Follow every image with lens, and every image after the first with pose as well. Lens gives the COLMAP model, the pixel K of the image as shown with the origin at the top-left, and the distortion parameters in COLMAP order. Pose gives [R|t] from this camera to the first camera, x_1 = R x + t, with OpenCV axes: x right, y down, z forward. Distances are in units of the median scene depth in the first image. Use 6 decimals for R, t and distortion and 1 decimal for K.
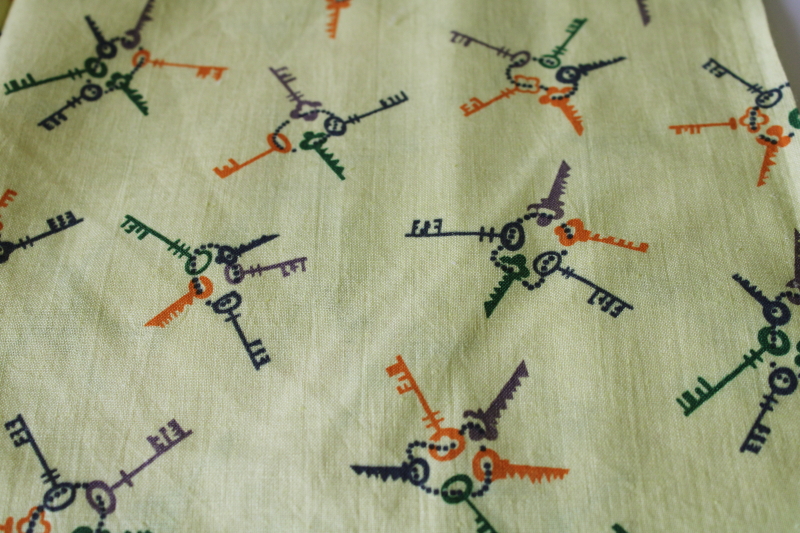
lens RADIAL K [[1203.2, 0, 400.0], [0, 1203.2, 266.5], [0, 0, 1]] dist [-0.041426, 0.025671]
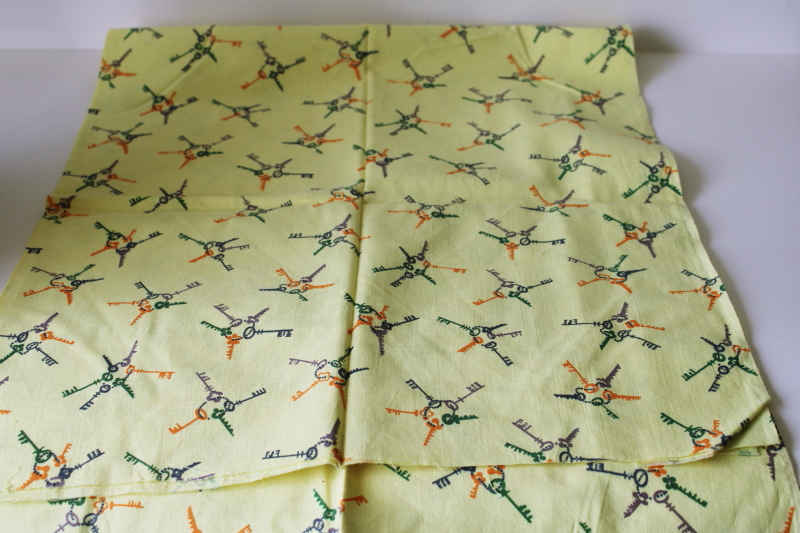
lens RADIAL K [[1203.2, 0, 400.0], [0, 1203.2, 266.5], [0, 0, 1]] dist [-0.041426, 0.025671]
pose [[0.998691, 0.035588, 0.036737, -0.407725], [-0.020798, 0.938744, -0.343988, 0.692283], [-0.046729, 0.342773, 0.938255, -1.247927]]
